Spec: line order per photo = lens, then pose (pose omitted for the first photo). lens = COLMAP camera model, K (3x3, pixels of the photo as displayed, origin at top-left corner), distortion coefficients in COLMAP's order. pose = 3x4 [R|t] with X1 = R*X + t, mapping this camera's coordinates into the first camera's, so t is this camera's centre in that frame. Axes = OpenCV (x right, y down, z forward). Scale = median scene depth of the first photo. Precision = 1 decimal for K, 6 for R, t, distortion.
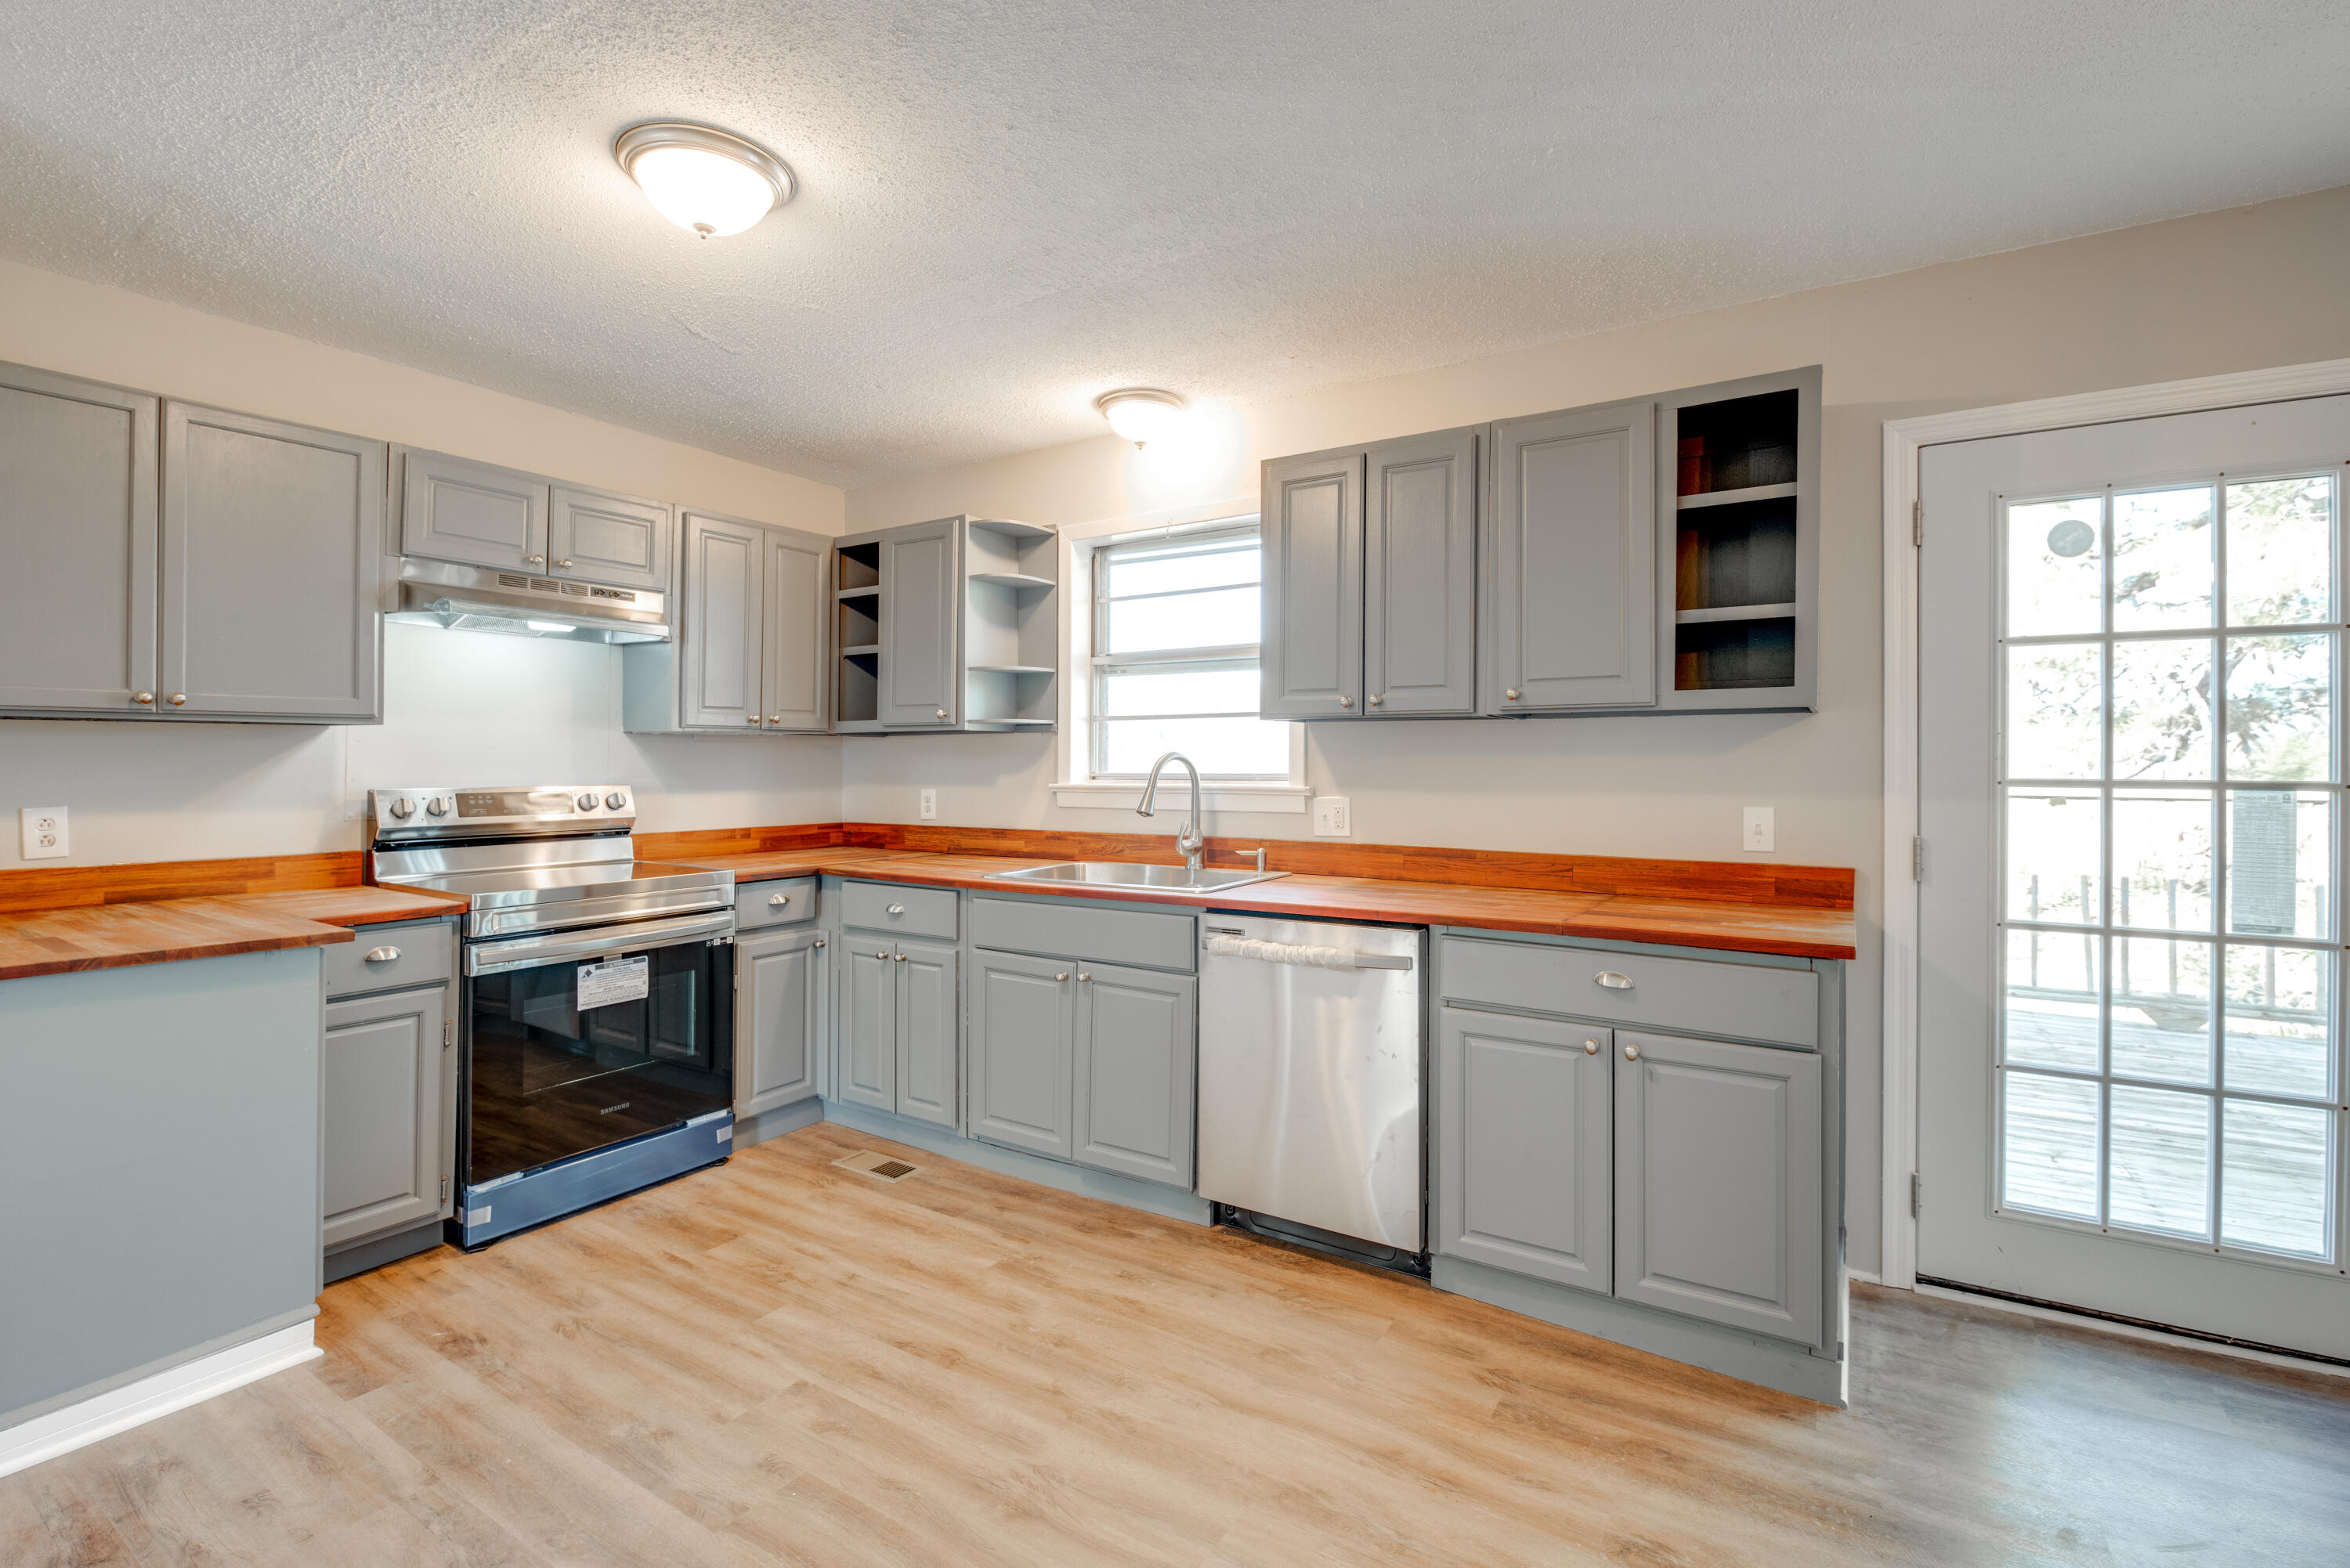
lens RADIAL K [[1055.0, 0, 1175.2], [0, 1055.0, 741.6], [0, 0, 1]] dist [0.003837, -0.010337]
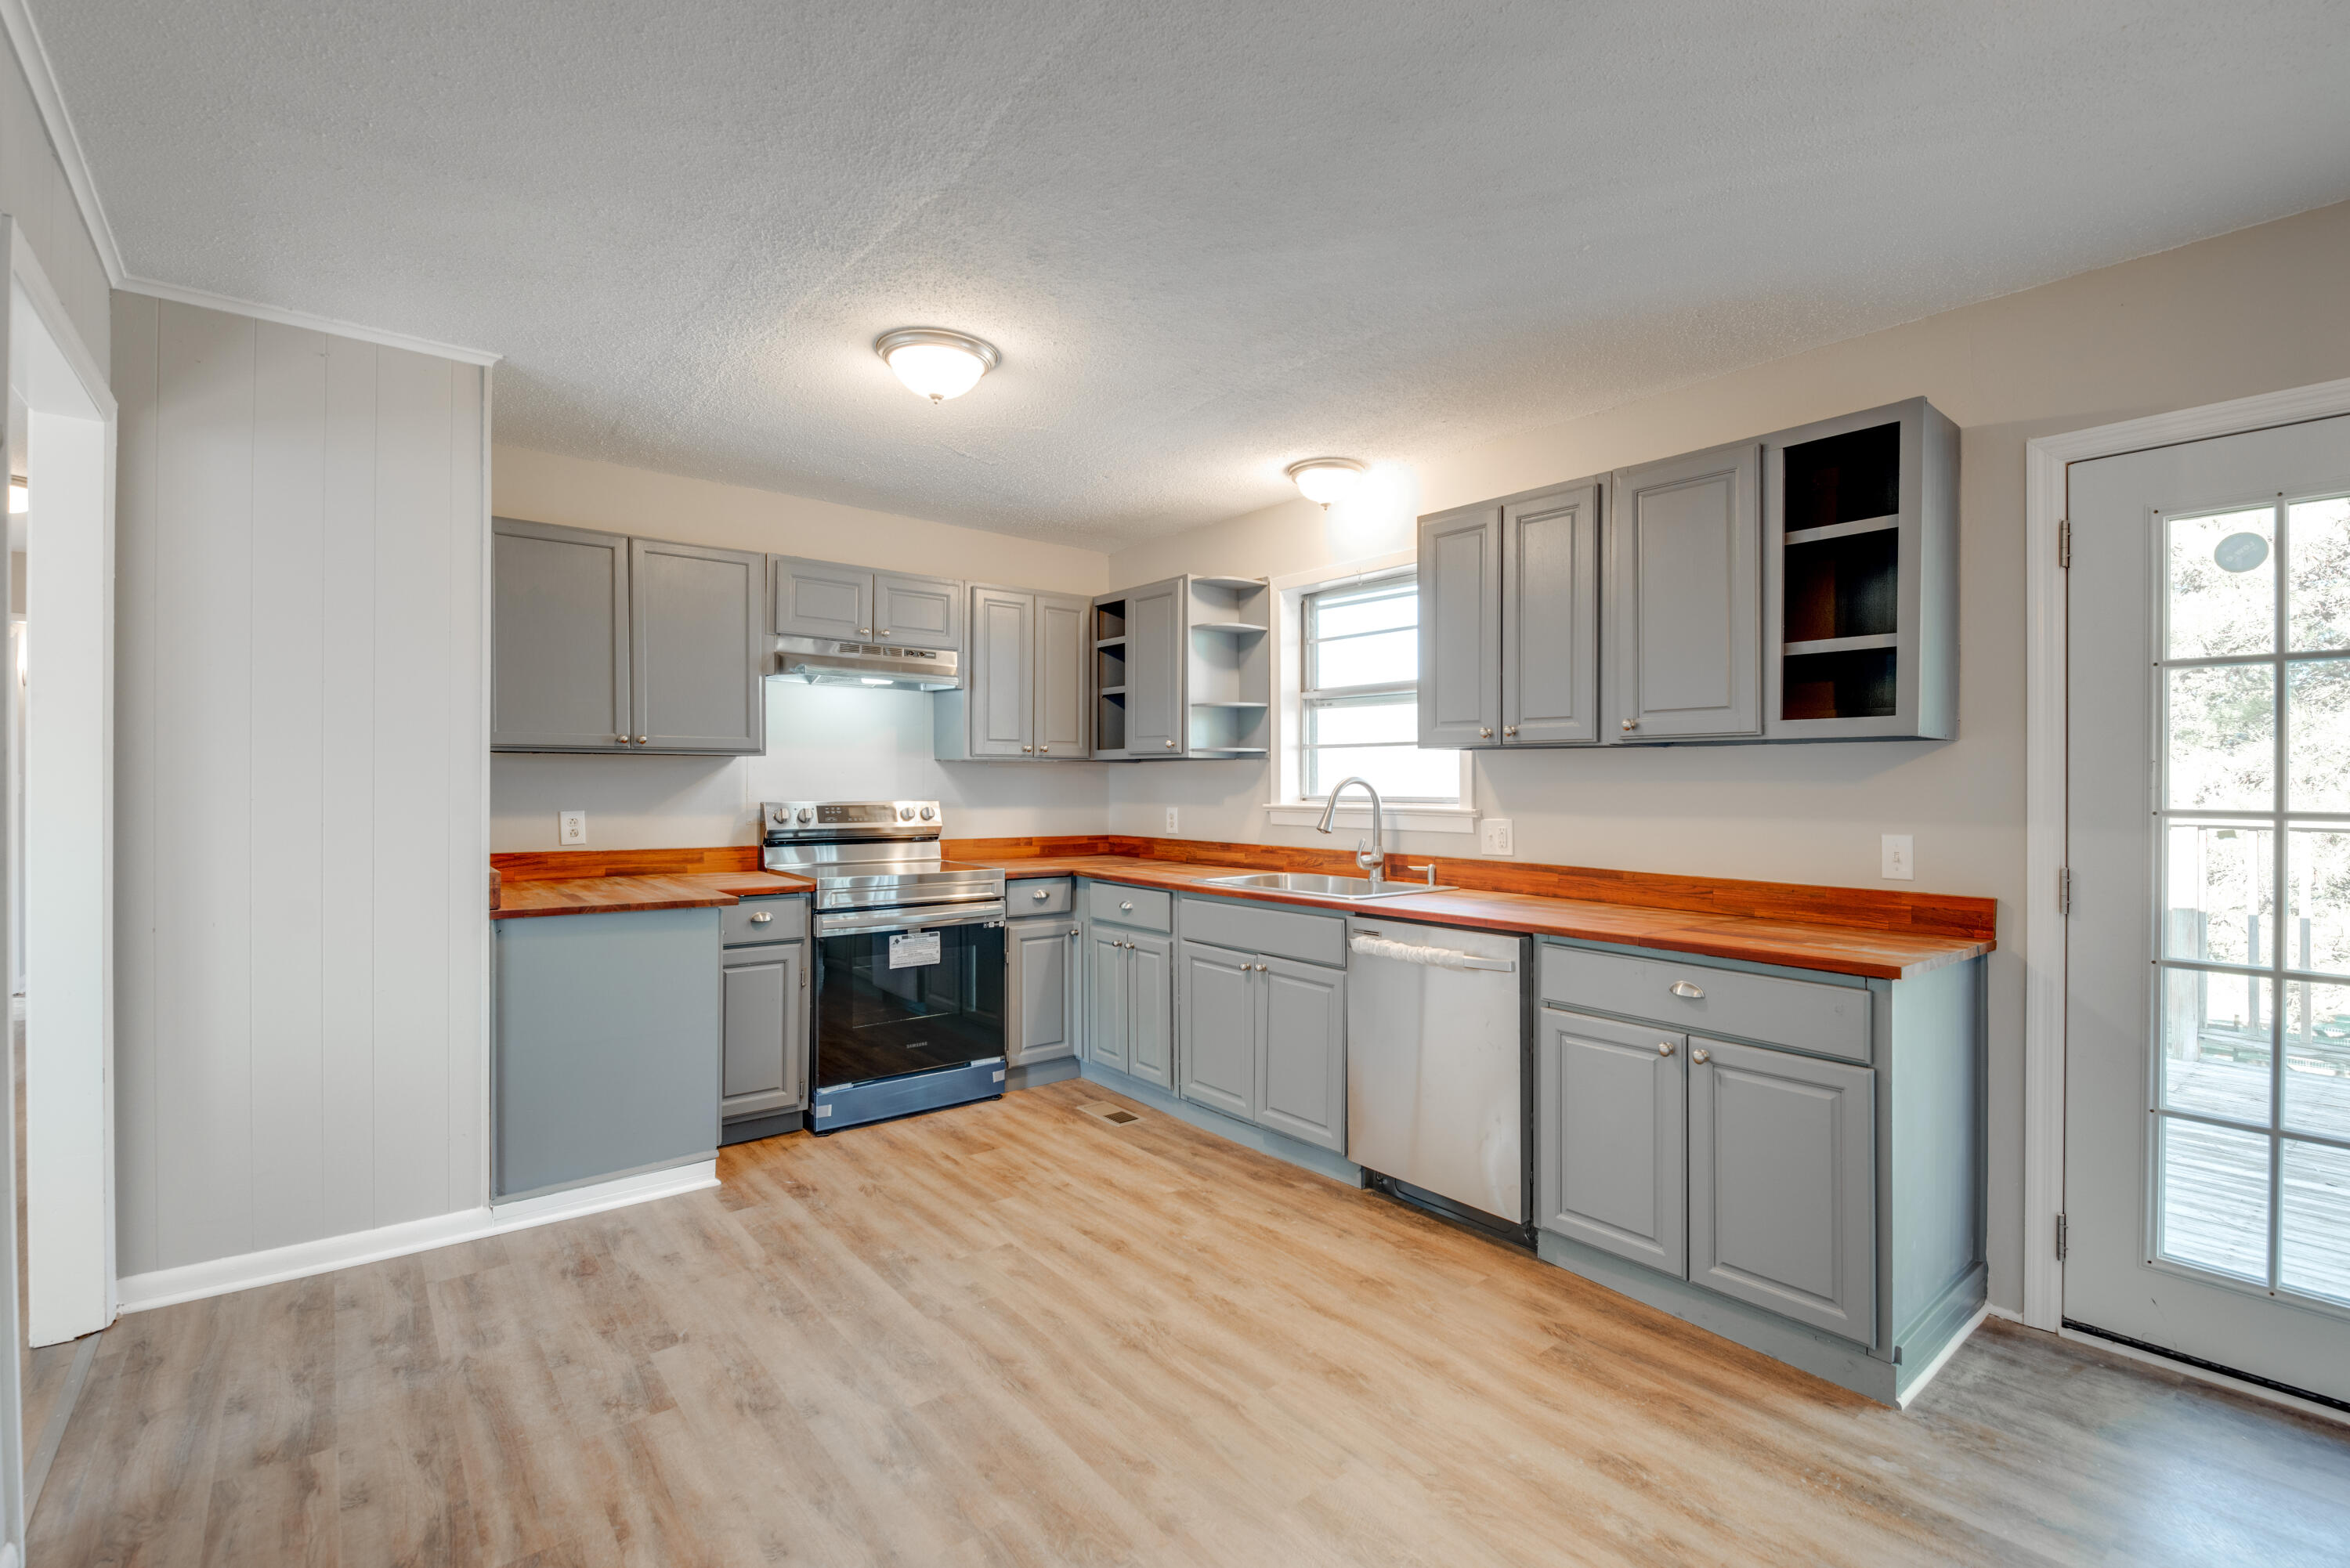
lens RADIAL K [[1050.8, 0, 1175.0], [0, 1050.8, 784.0], [0, 0, 1]] dist [0.008069, -0.011897]
pose [[0.947945, 0.005821, -0.318381, 0.220450], [0.000242, 0.999819, 0.019001, -0.005041], [0.318434, -0.018089, 0.947772, -0.159740]]
